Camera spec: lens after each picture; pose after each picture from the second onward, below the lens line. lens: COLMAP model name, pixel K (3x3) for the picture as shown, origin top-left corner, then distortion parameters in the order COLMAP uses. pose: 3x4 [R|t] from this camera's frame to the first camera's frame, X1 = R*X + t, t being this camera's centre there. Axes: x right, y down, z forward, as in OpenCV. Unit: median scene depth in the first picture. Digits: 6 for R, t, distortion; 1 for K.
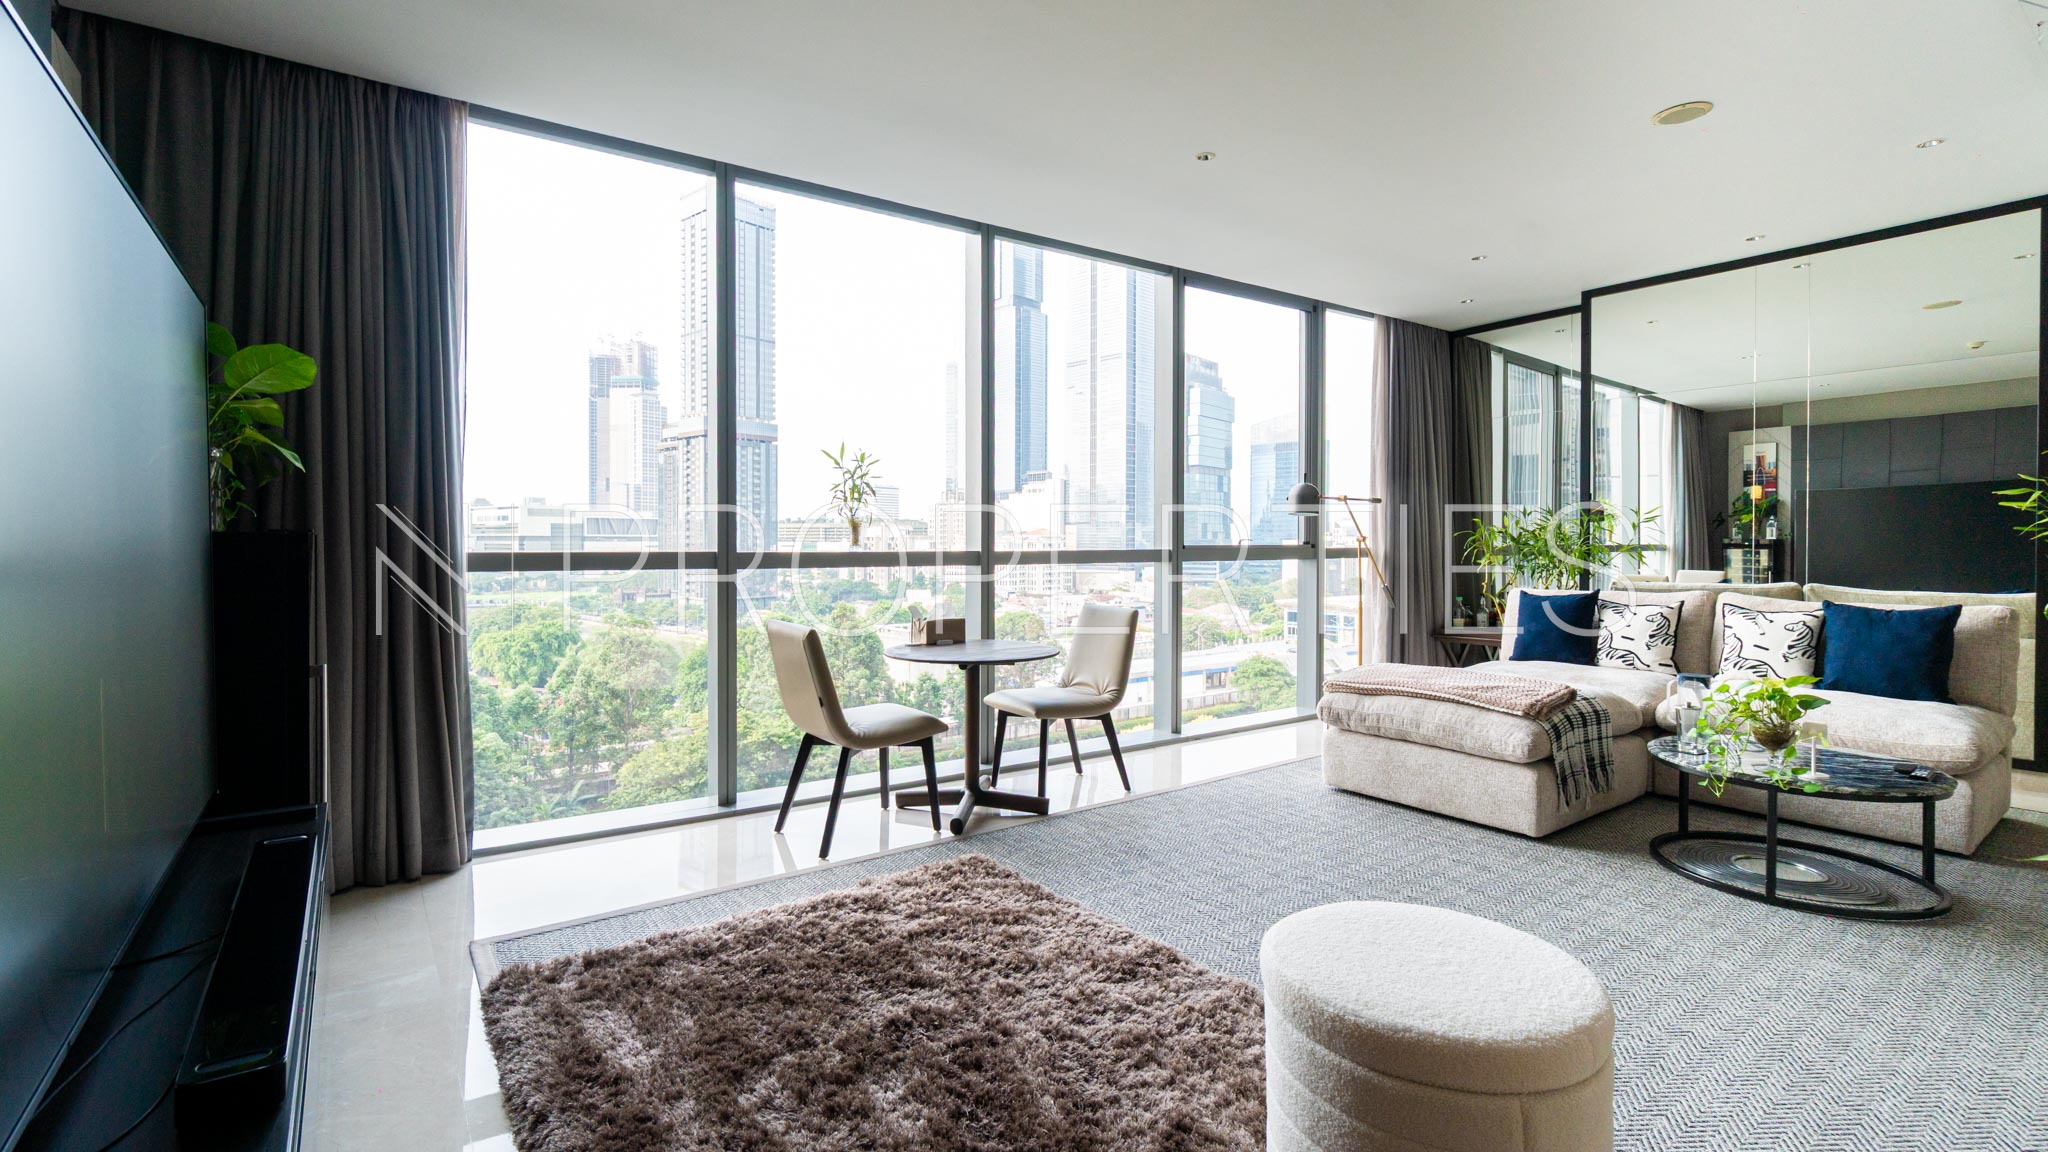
lens RADIAL K [[889.7, 0, 984.8], [0, 889.7, 551.1], [0, 0, 1]] dist [-0.004004, -0.000030]
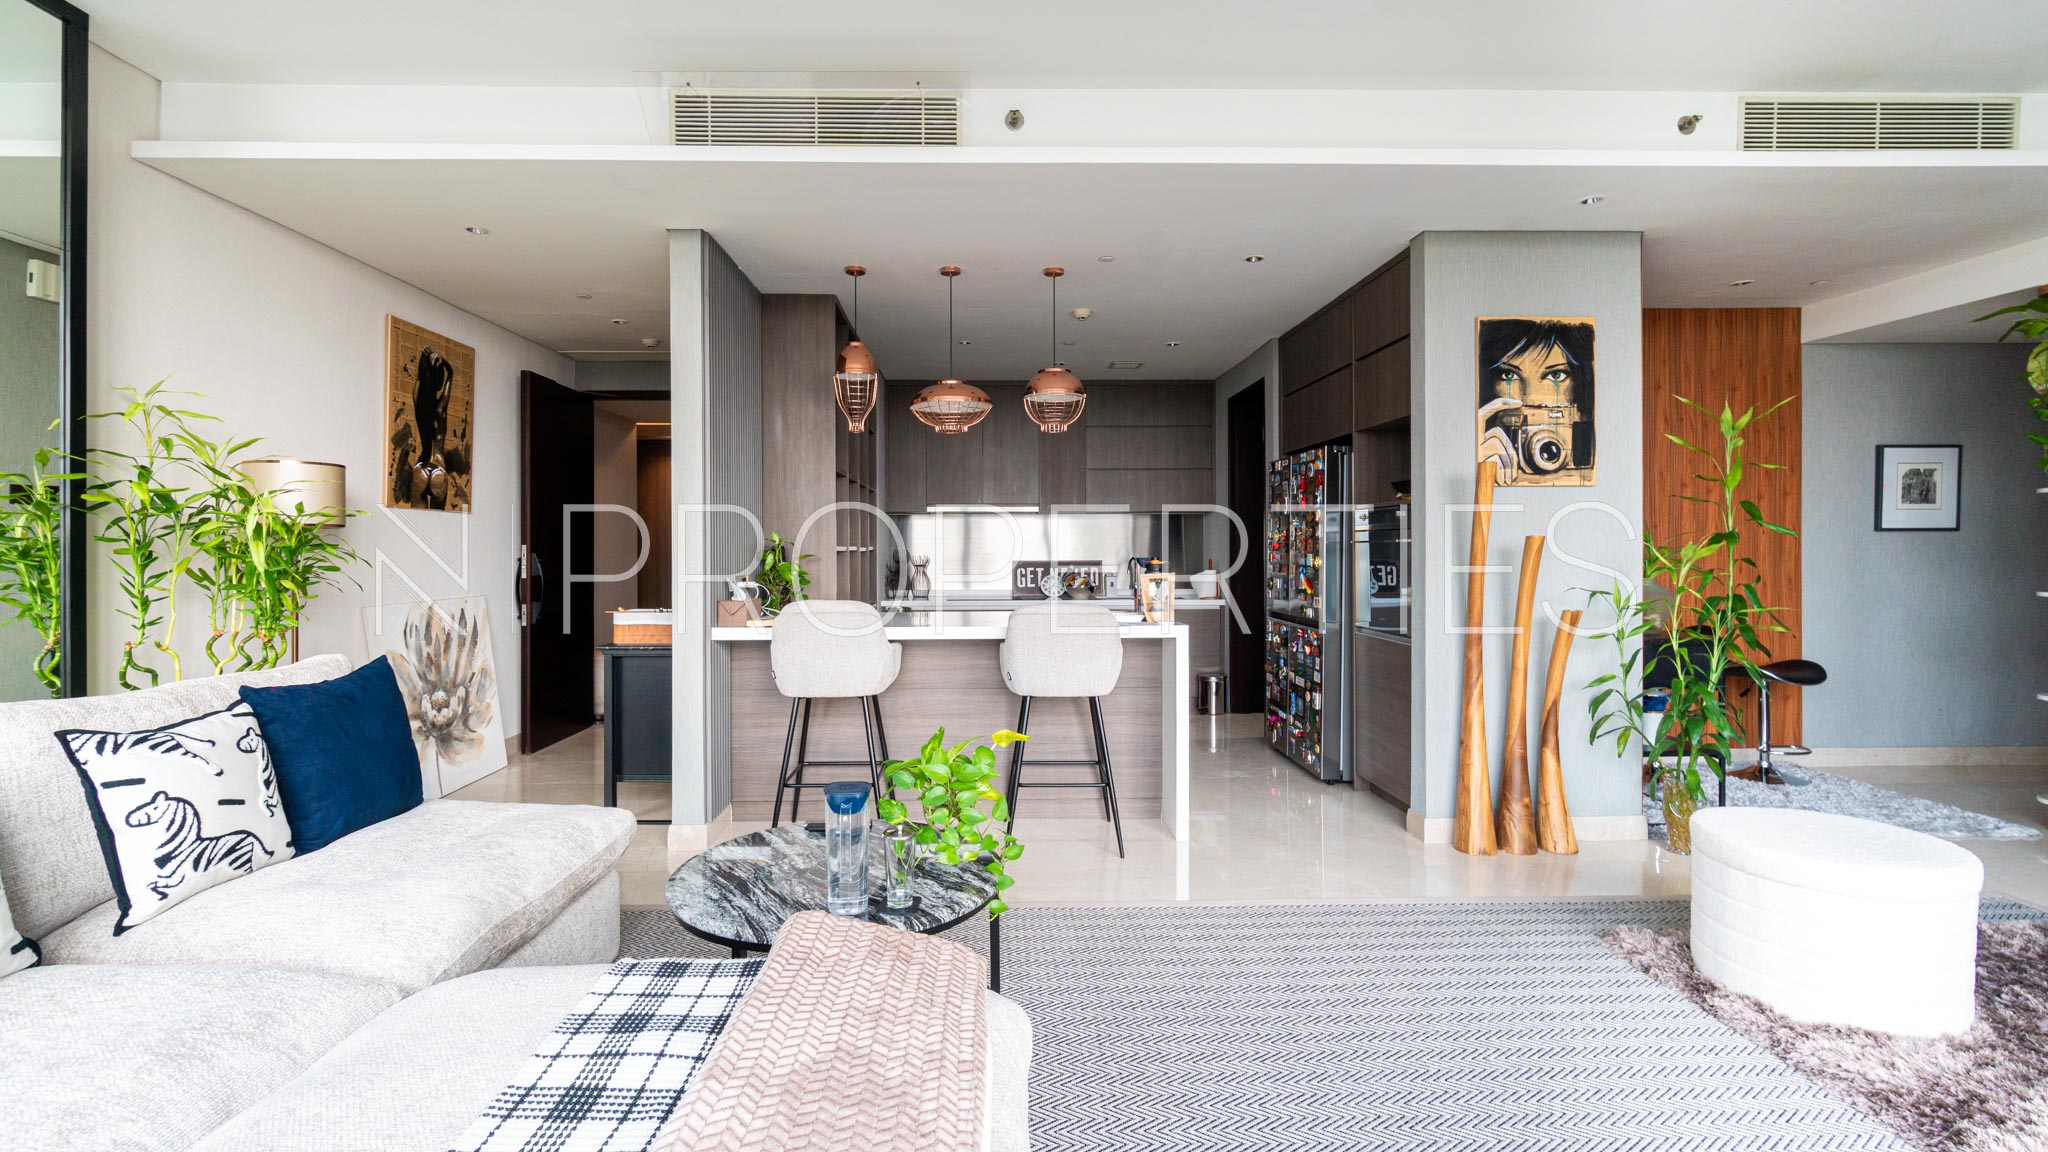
lens RADIAL K [[889.7, 0, 984.8], [0, 889.7, 551.1], [0, 0, 1]] dist [-0.004004, -0.000030]
pose [[-0.823162, 0.000128, 0.567806, 0.223048], [0.008031, 0.999903, 0.011417, -0.014412], [-0.567749, 0.013958, -0.823083, 0.828006]]
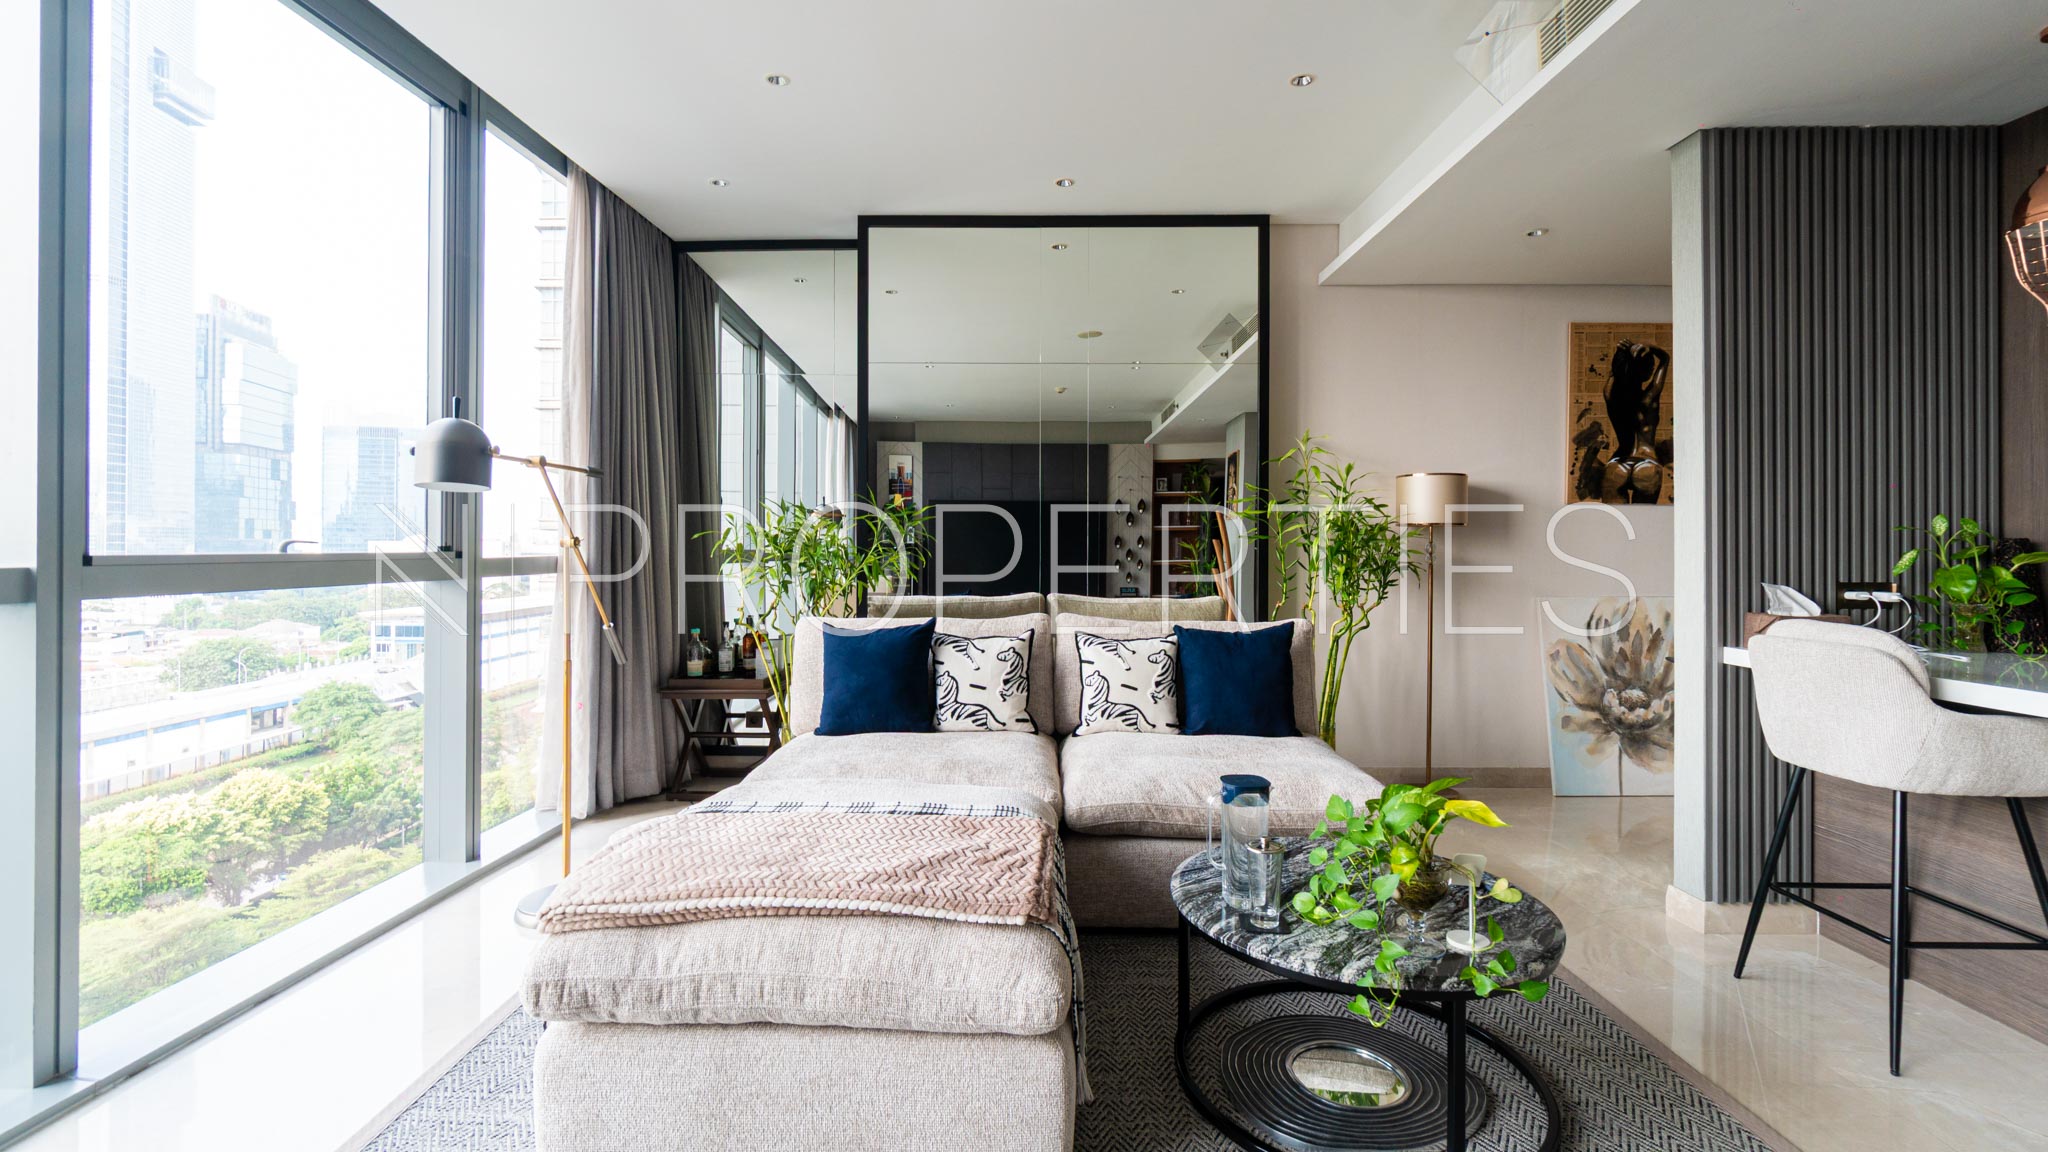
lens RADIAL K [[876.9, 0, 1022.1], [0, 876.9, 546.2], [0, 0, 1]] dist [0.000886, -0.000107]
pose [[0.570637, 0.002595, 0.821198, 0.141111], [0.003818, 0.999976, -0.005814, -0.007016], [-0.821193, 0.006453, 0.570614, 0.461267]]
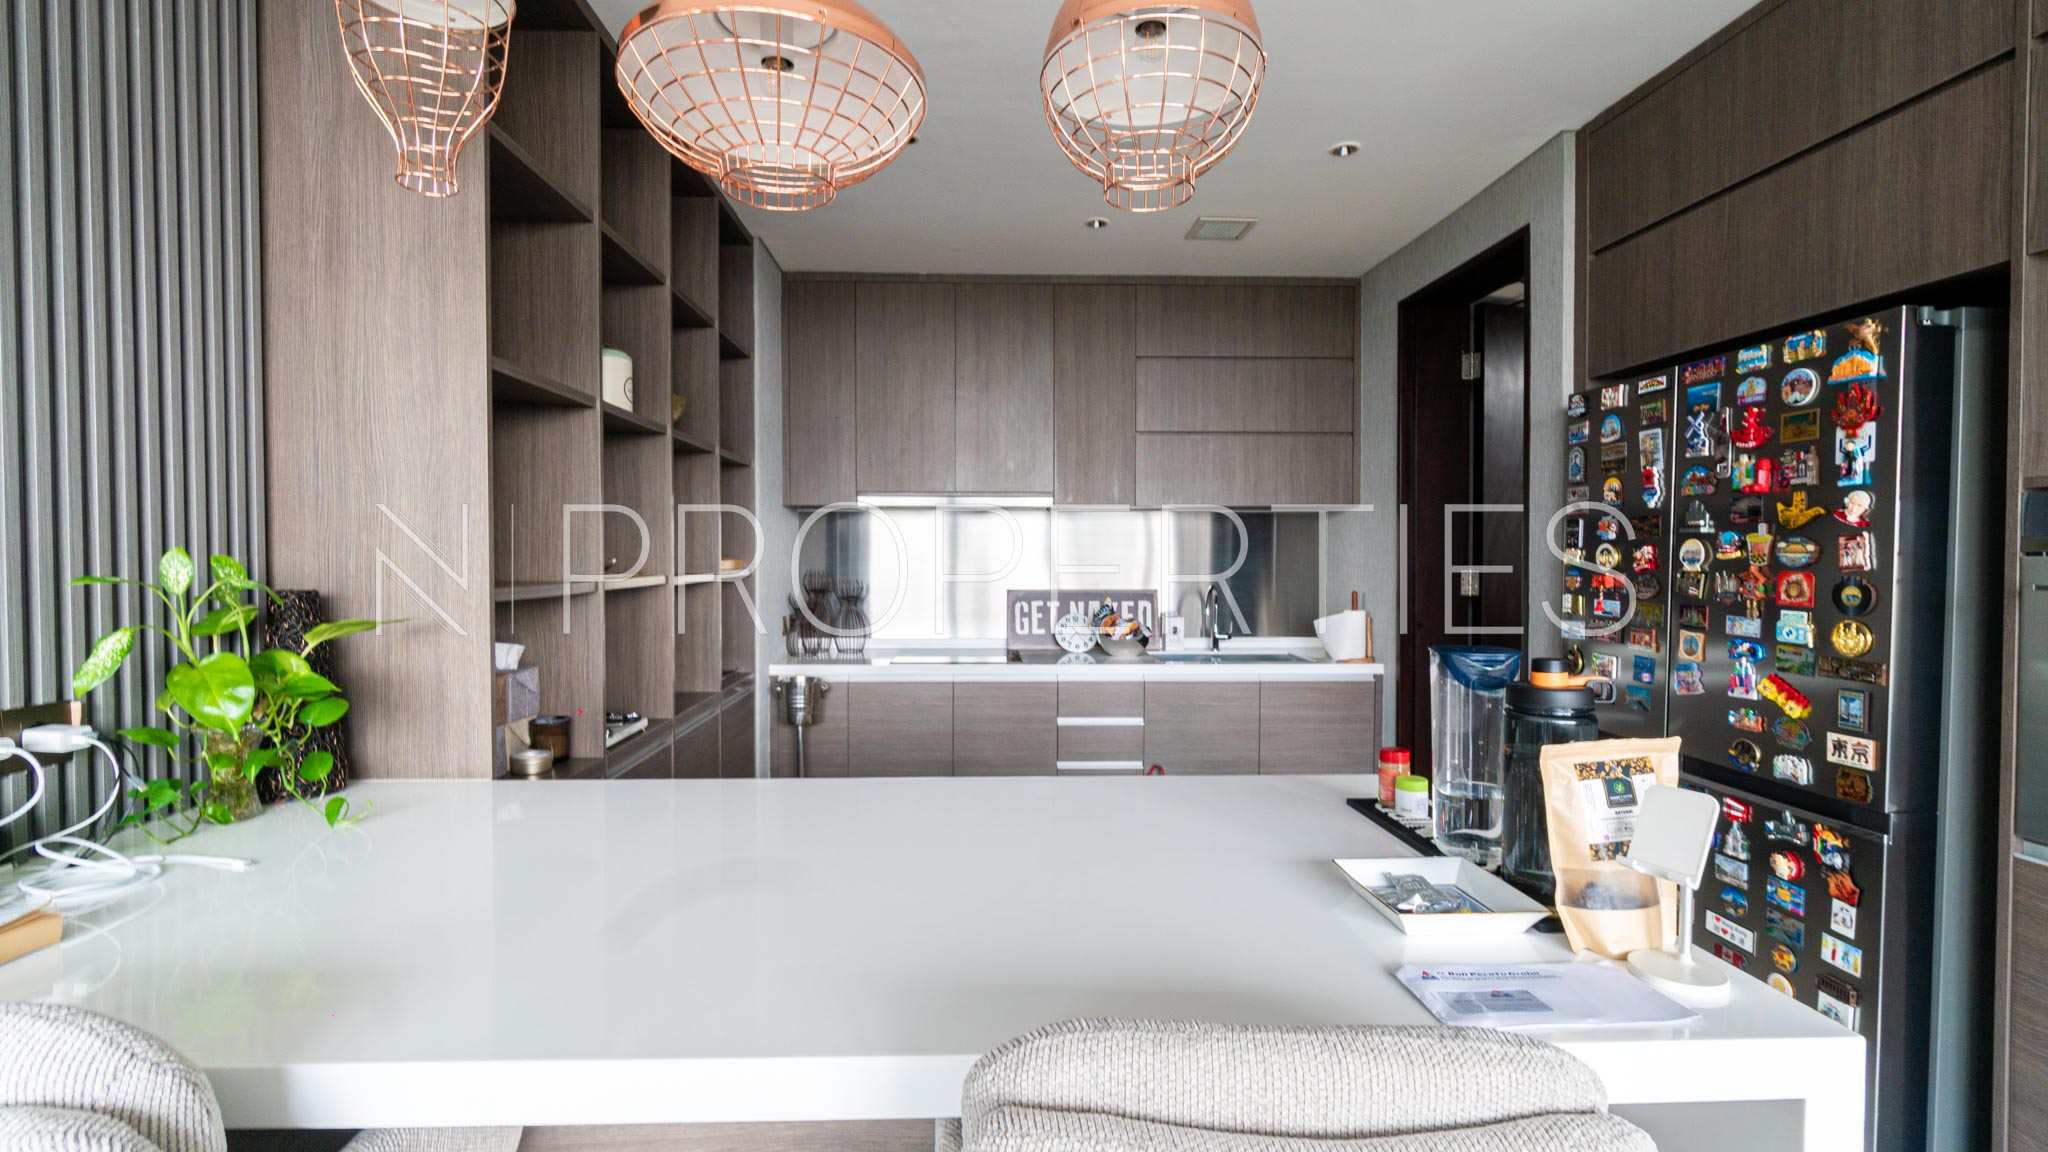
lens RADIAL K [[871.3, 0, 1013.2], [0, 871.3, 569.7], [0, 0, 1]] dist [-0.000609, -0.000284]
pose [[-0.840688, -0.011878, 0.541389, 0.495445], [0.004505, 0.999571, 0.028926, -0.023901], [-0.541501, 0.026756, -0.840274, 0.398086]]
